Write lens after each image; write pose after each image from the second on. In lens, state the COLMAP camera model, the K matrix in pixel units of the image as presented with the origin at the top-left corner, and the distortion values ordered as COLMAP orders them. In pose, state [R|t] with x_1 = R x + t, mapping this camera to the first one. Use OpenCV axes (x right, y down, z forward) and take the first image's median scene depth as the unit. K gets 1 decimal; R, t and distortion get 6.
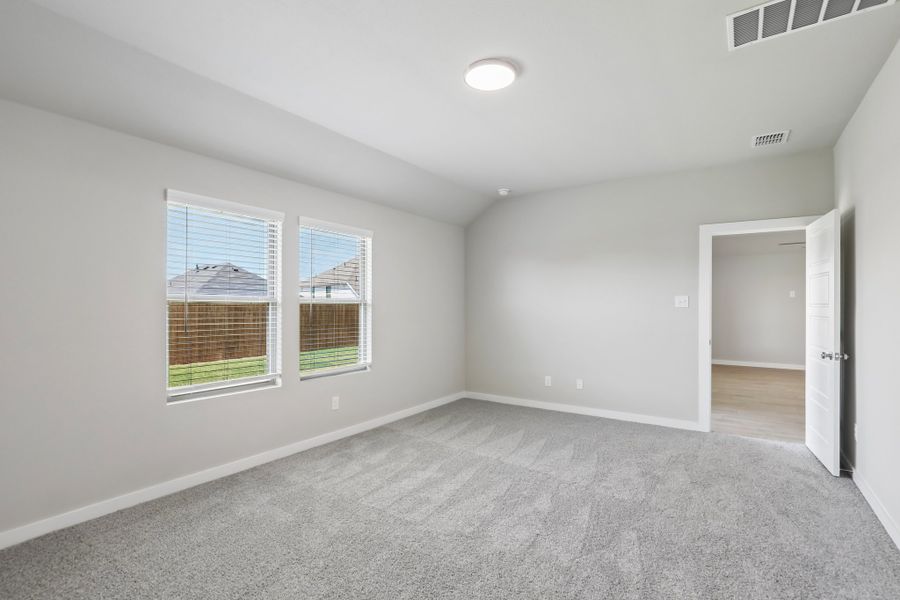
lens RADIAL K [[423.6, 0, 445.5], [0, 423.6, 304.4], [0, 0, 1]] dist [-0.007765, 0.001836]
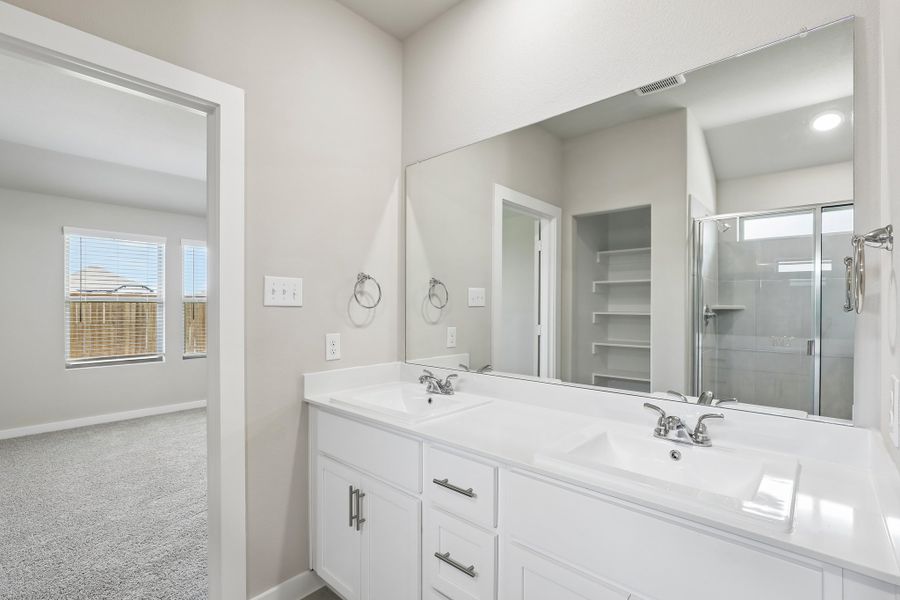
lens RADIAL K [[423.6, 0, 451.4], [0, 423.6, 302.2], [0, 0, 1]] dist [-0.007765, 0.001836]
pose [[0.991763, -0.004459, -0.128013, 0.840776], [0.004049, 0.999986, -0.003465, 0.006539], [0.128026, 0.002918, 0.991766, -0.293497]]
